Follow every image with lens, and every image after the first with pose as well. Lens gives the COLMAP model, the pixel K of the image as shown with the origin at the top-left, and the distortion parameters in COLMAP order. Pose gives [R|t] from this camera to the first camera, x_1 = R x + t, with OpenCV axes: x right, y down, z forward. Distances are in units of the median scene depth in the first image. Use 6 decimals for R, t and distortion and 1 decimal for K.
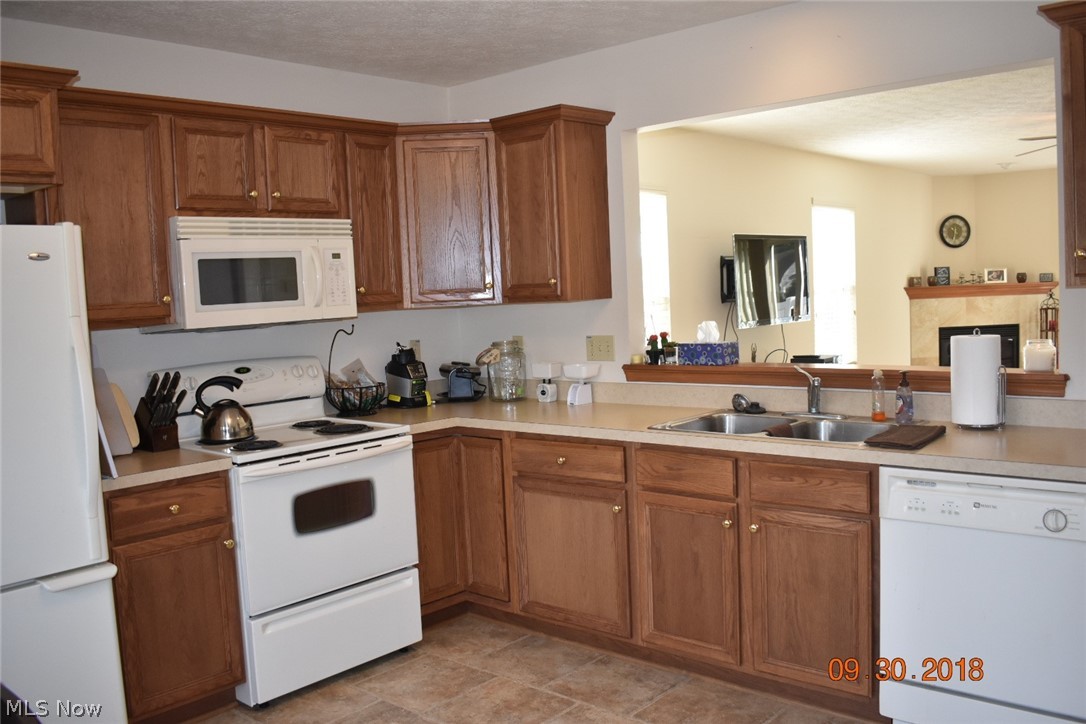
lens RADIAL K [[945.9, 0, 548.7], [0, 945.9, 361.6], [0, 0, 1]] dist [-0.078588, -0.000118]
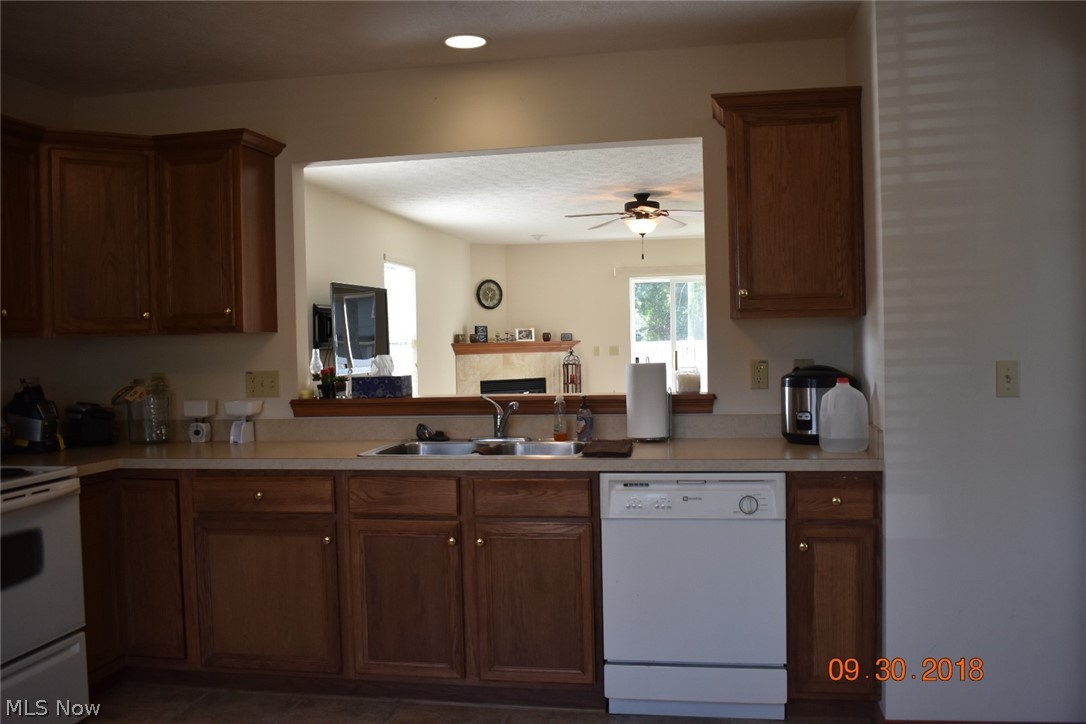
lens RADIAL K [[945.9, 0, 548.7], [0, 945.9, 361.6], [0, 0, 1]] dist [-0.078588, -0.000118]
pose [[0.856052, 0.011657, 0.516758, -0.211422], [0.025481, 0.997578, -0.064714, 0.035956], [-0.516261, 0.068566, 0.853682, 0.033404]]
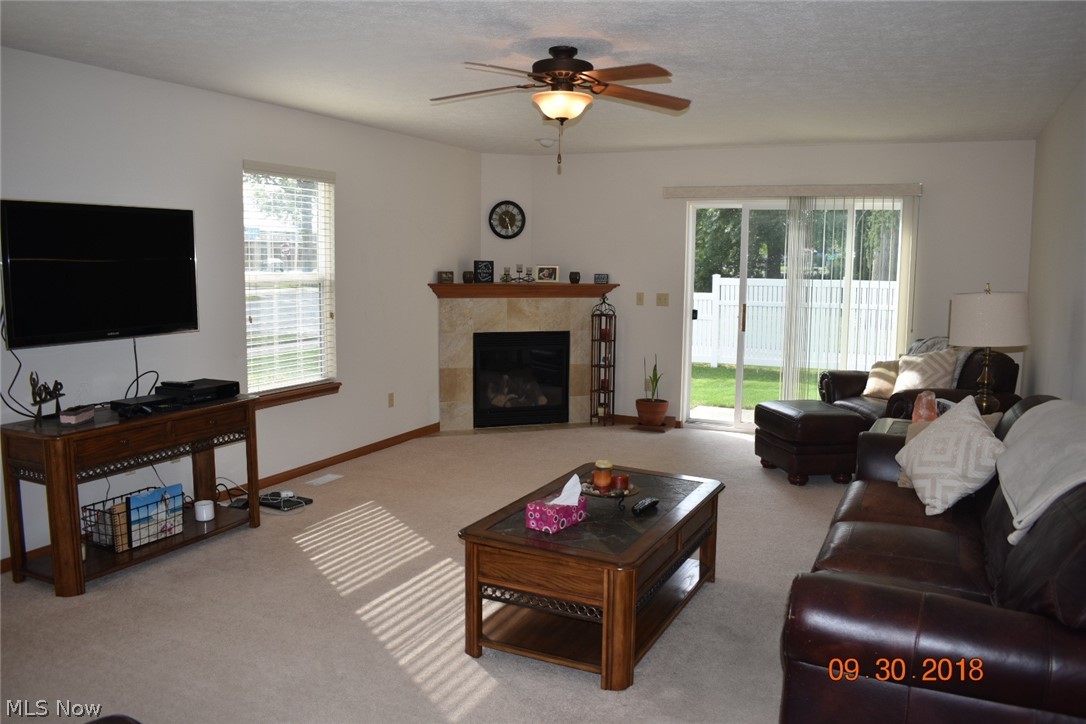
lens RADIAL K [[851.3, 0, 547.1], [0, 851.3, 363.0], [0, 0, 1]] dist [-0.094835, 0.006658]
pose [[0.959000, 0.020909, 0.282635, 0.660125], [-0.031408, 0.998973, 0.032665, -0.090801], [-0.281662, -0.040203, 0.958671, 0.612398]]
